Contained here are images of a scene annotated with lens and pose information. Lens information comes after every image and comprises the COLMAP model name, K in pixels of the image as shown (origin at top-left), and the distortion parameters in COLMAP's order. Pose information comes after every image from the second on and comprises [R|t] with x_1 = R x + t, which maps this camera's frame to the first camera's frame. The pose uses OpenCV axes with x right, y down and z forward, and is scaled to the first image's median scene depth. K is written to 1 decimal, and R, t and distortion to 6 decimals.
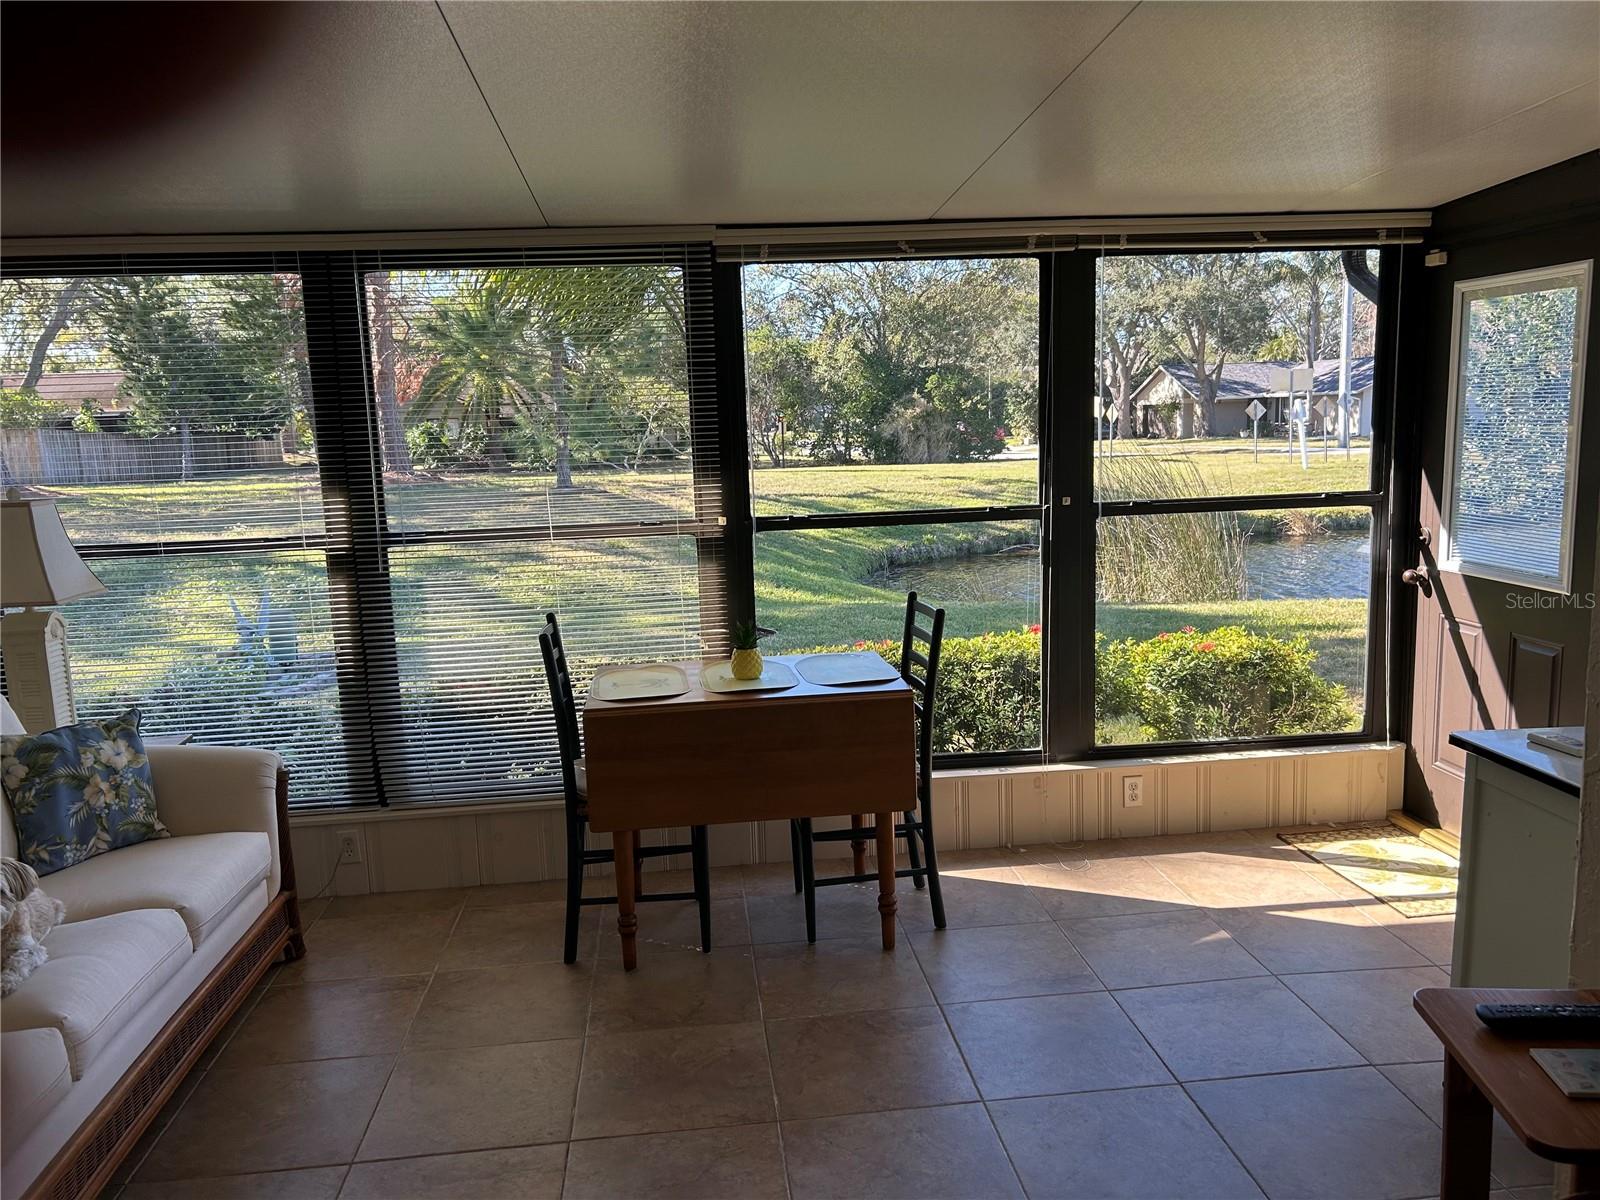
lens RADIAL K [[1193.7, 0, 802.4], [0, 1193.7, 607.6], [0, 0, 1]] dist [0.043130, -0.048060]
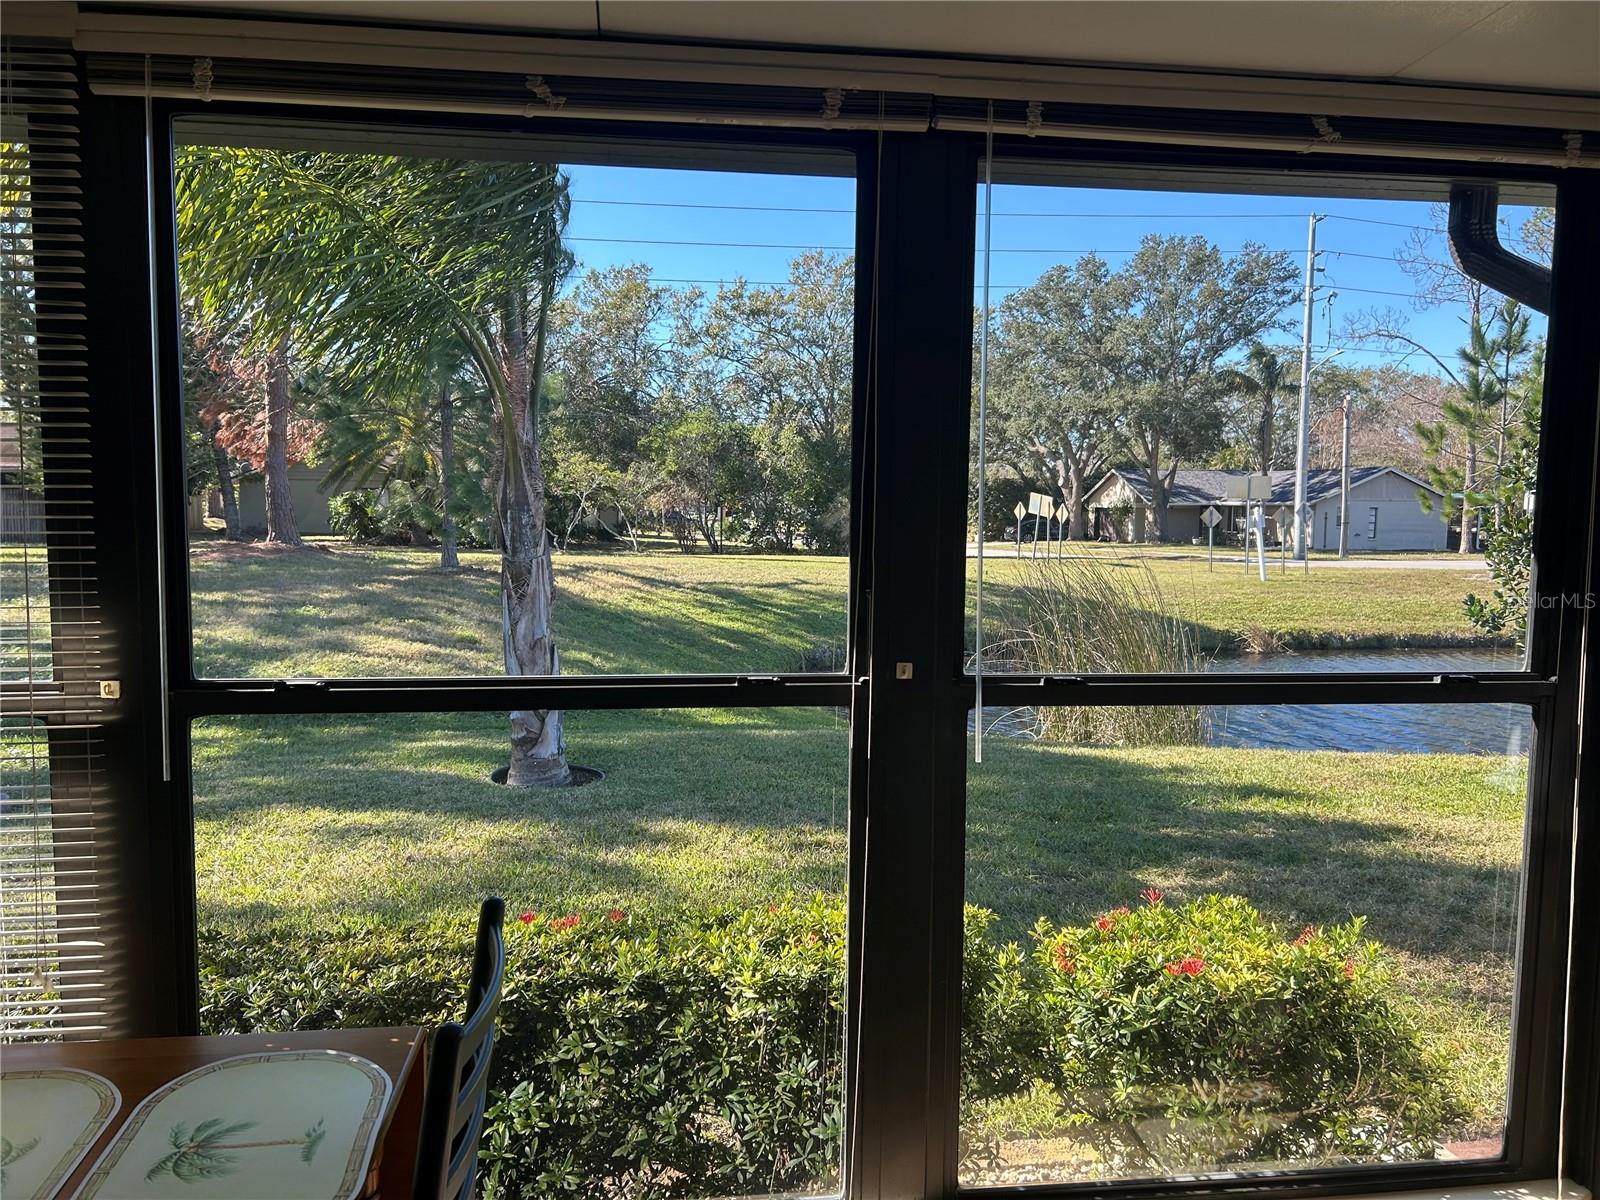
lens RADIAL K [[1193.7, 0, 794.7], [0, 1193.7, 610.7], [0, 0, 1]] dist [0.043130, -0.048060]
pose [[0.998599, 0.042339, 0.031731, 0.018471], [-0.040011, 0.996692, -0.070745, -0.008850], [-0.034621, 0.069377, 0.996990, 0.060914]]
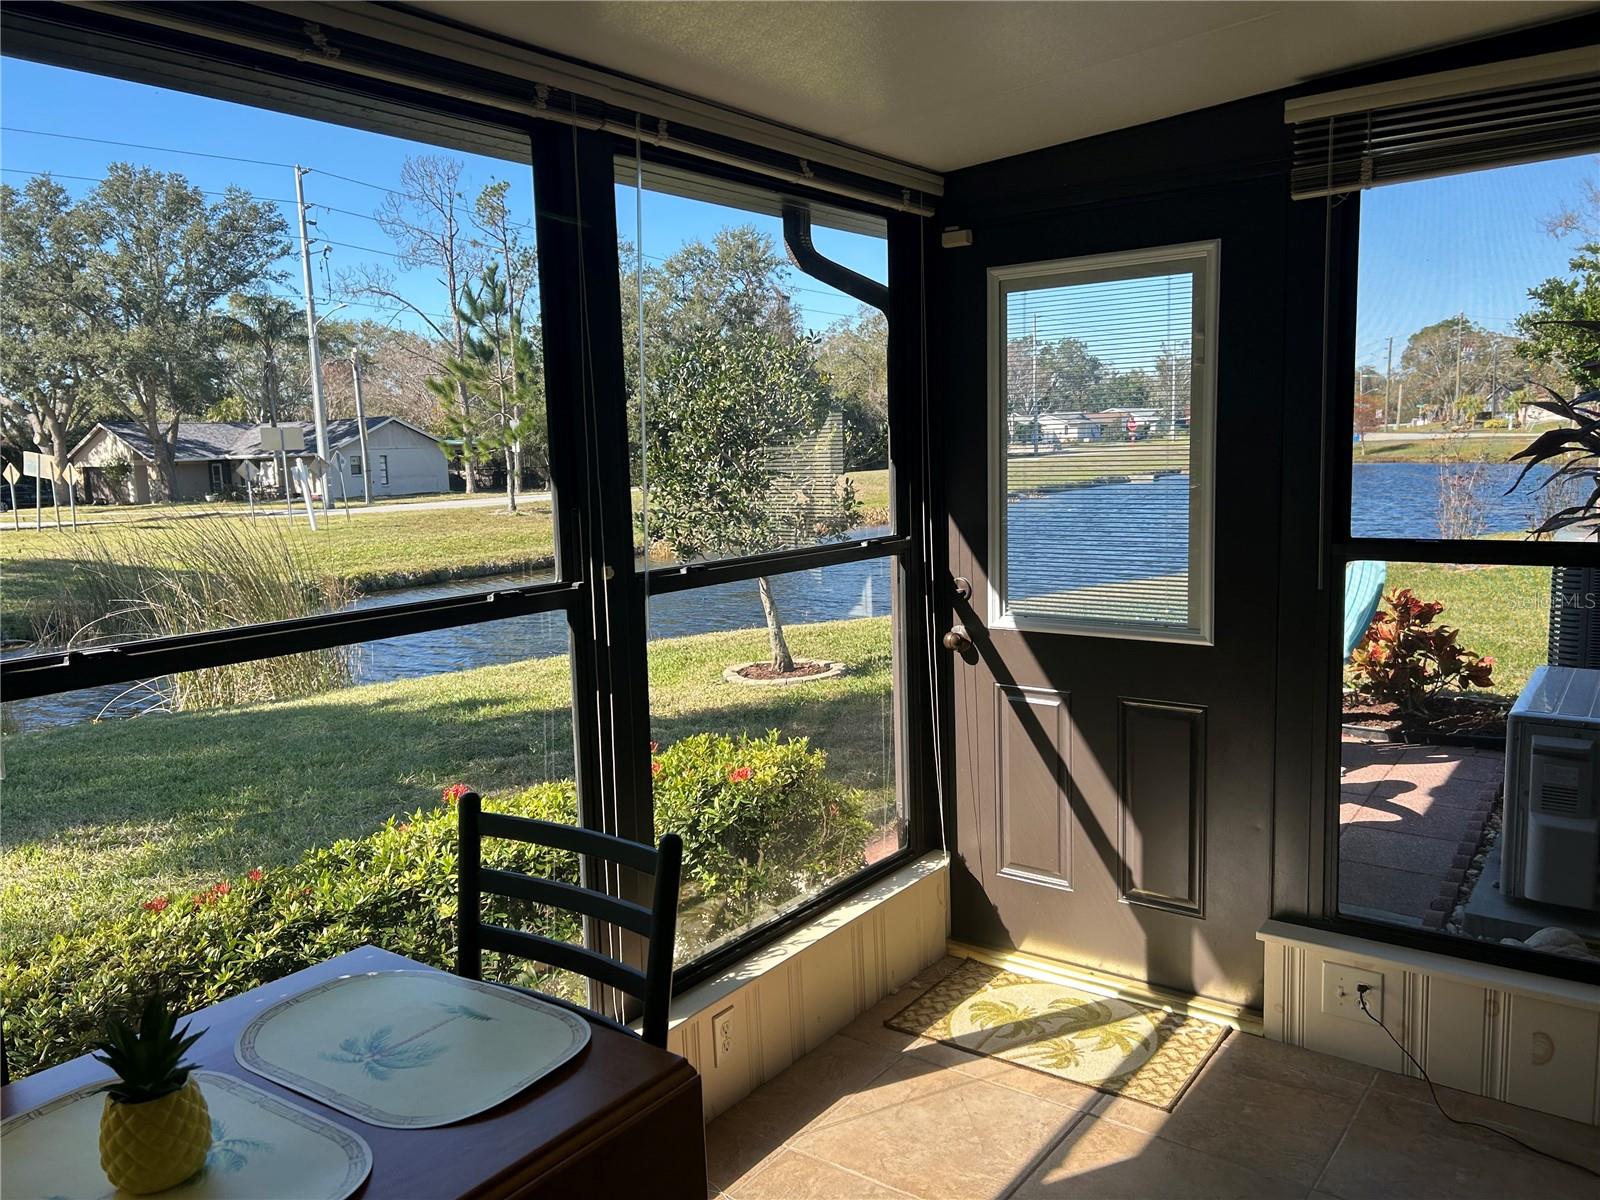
lens RADIAL K [[1193.7, 0, 788.0], [0, 1193.7, 603.2], [0, 0, 1]] dist [0.043130, -0.048060]
pose [[0.686509, -0.083304, 0.722334, -0.015007], [0.123873, 0.992293, -0.003293, -0.007038], [-0.716492, 0.091738, 0.691536, 0.061834]]
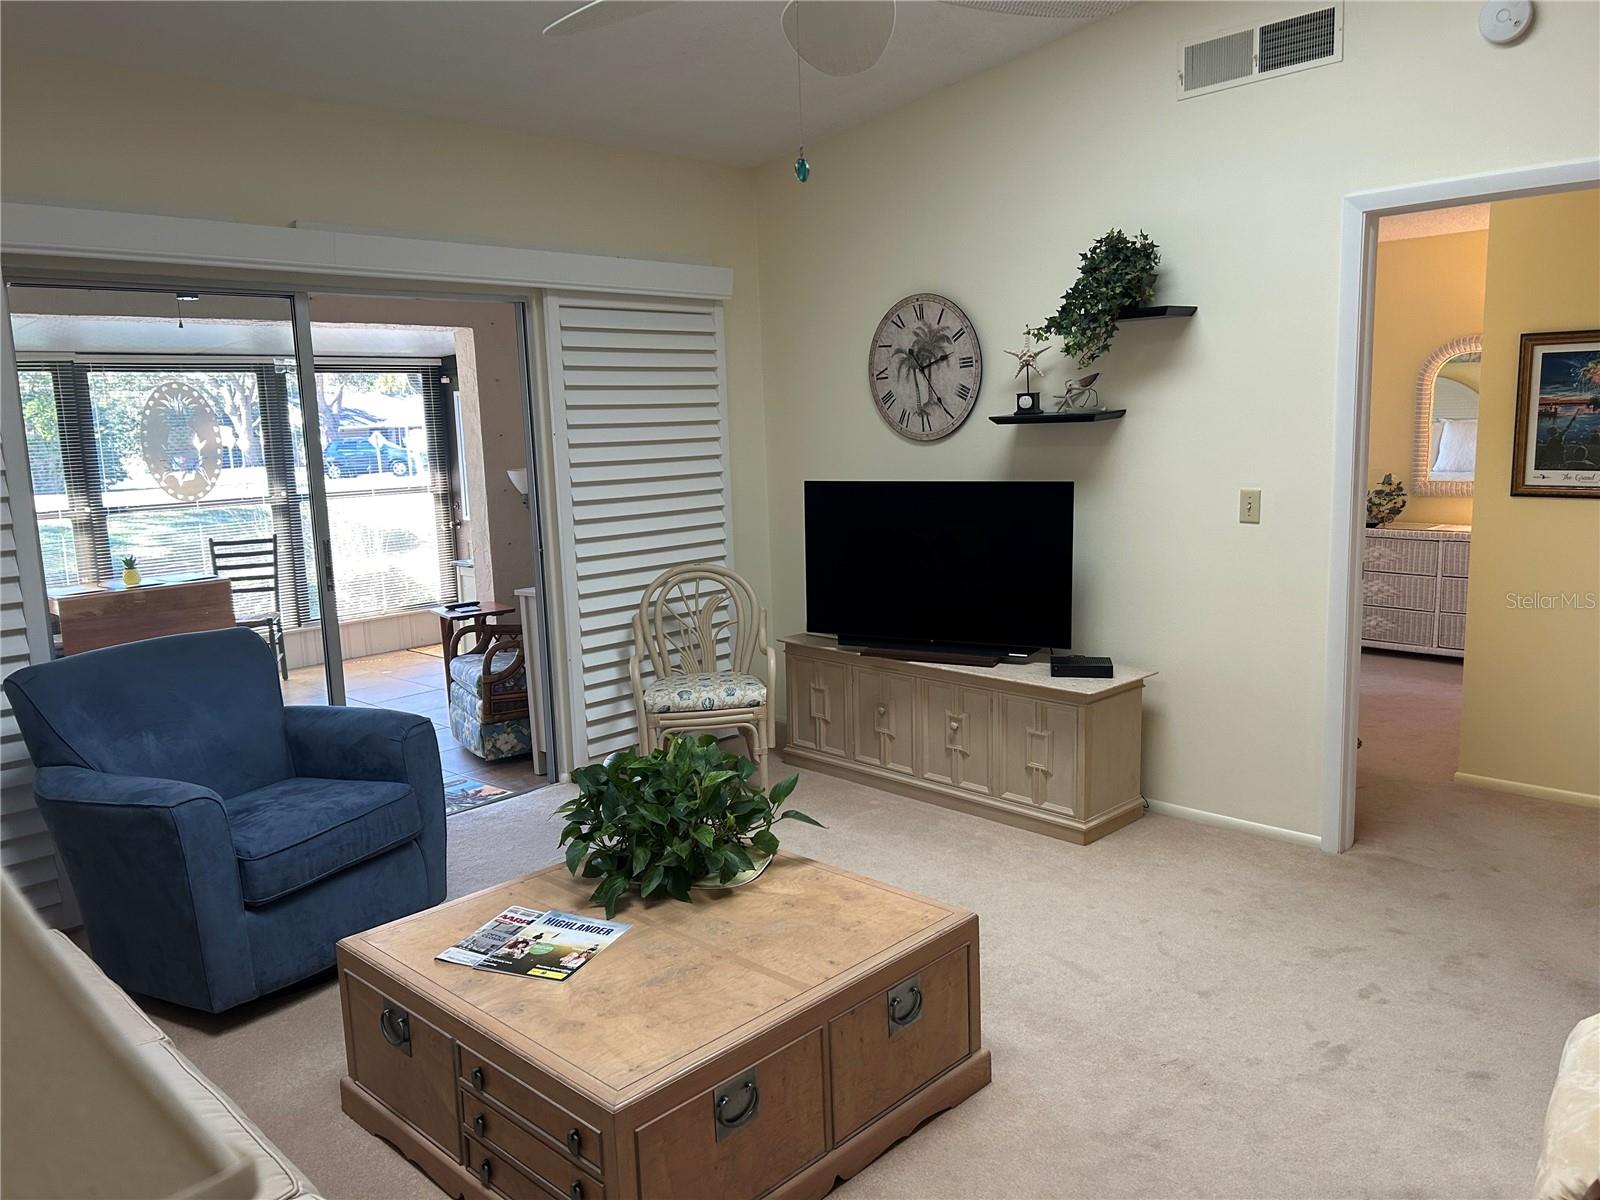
lens RADIAL K [[1193.7, 0, 793.6], [0, 1193.7, 592.7], [0, 0, 1]] dist [0.043130, -0.048060]
pose [[0.772987, -0.082513, 0.629034, -0.043871], [0.104157, 0.994558, 0.002467, 0.017653], [-0.625814, 0.063611, 0.777374, -0.120317]]
